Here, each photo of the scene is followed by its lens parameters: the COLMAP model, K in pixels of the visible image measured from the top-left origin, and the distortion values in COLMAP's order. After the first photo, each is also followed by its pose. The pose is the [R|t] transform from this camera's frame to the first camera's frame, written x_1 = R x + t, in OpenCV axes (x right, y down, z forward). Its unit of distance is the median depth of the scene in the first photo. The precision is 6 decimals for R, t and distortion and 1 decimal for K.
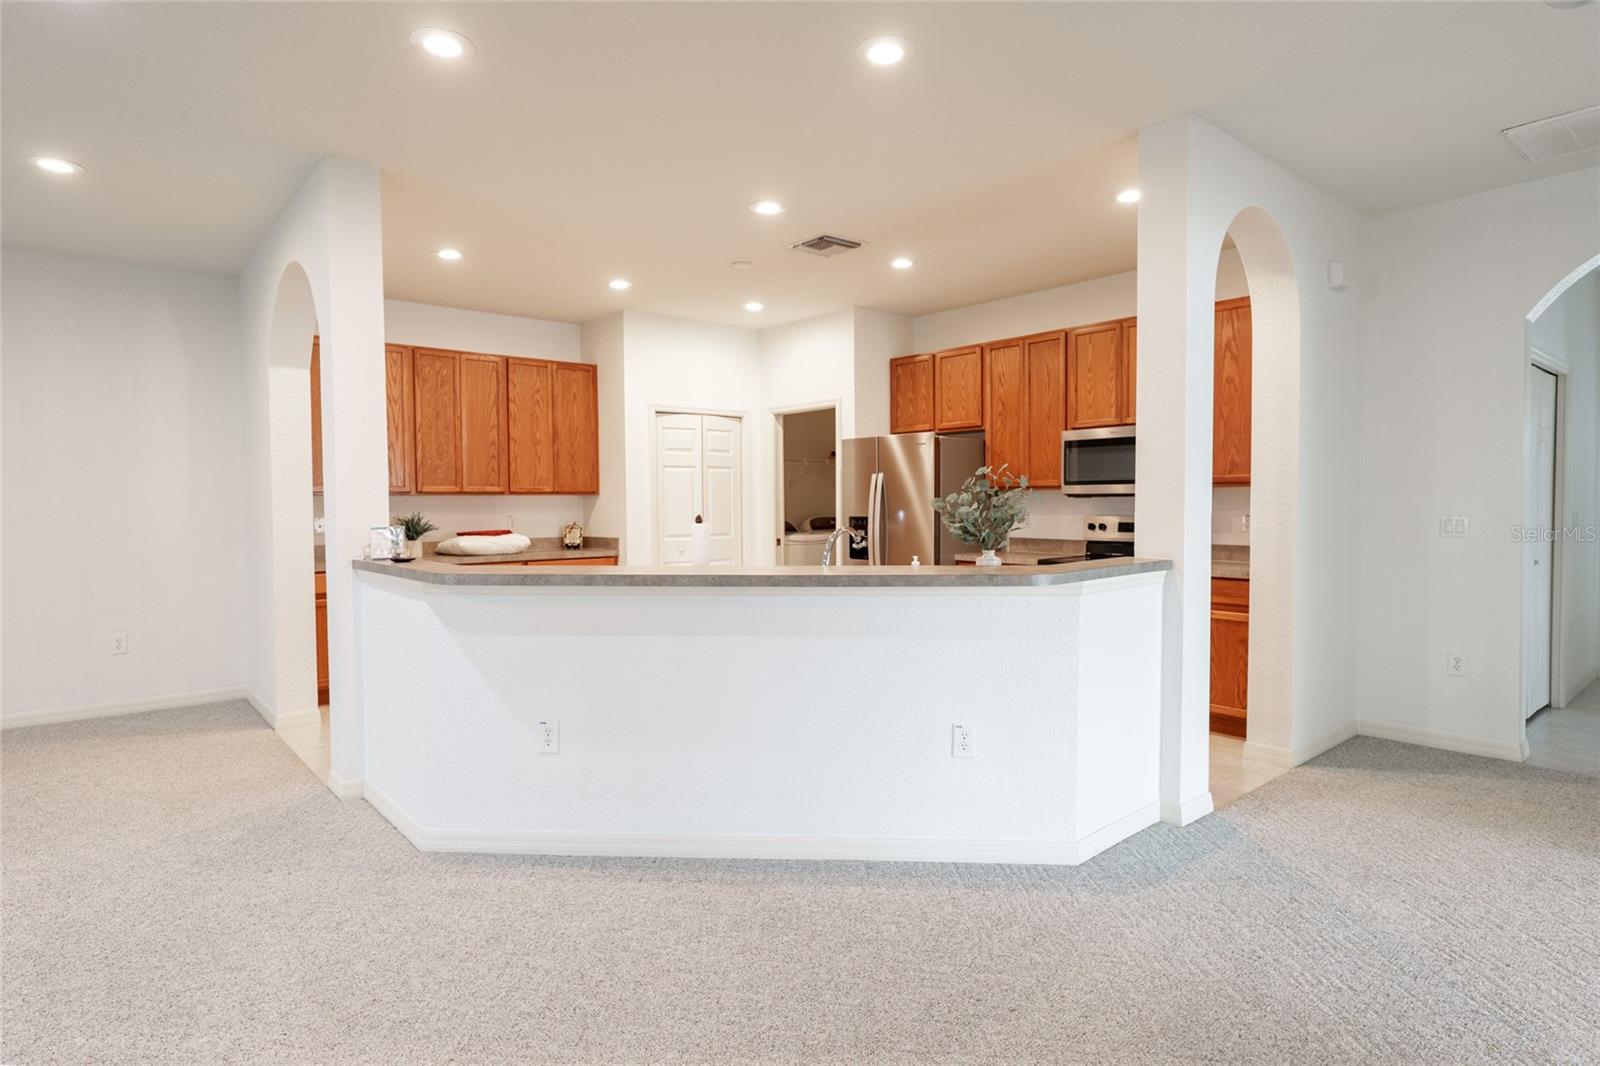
lens RADIAL K [[847.6, 0, 815.2], [0, 847.6, 527.7], [0, 0, 1]] dist [-0.004313, -0.000662]
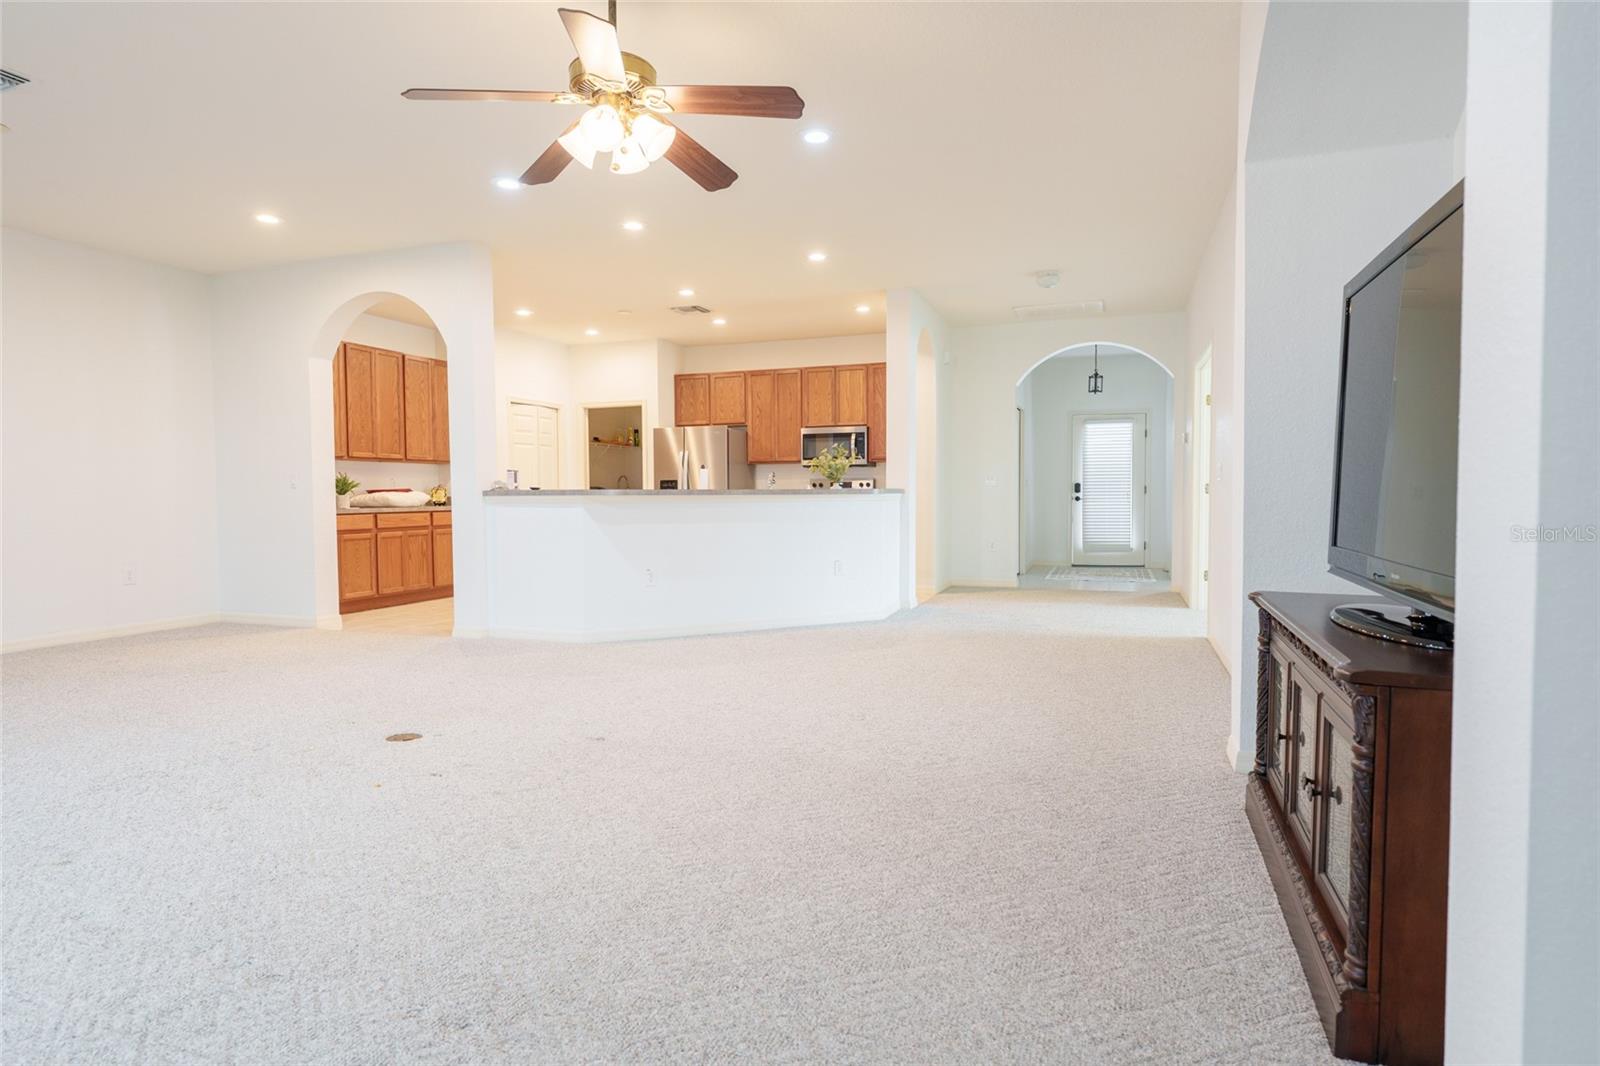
lens RADIAL K [[867.0, 0, 800.0], [0, 867.0, 533.0], [0, 0, 1]] dist [0.000365, -0.000074]
pose [[0.867409, -0.021756, 0.497120, -0.519846], [0.017953, 0.999762, 0.012428, 0.066630], [-0.497272, -0.001855, 0.867593, -0.454938]]
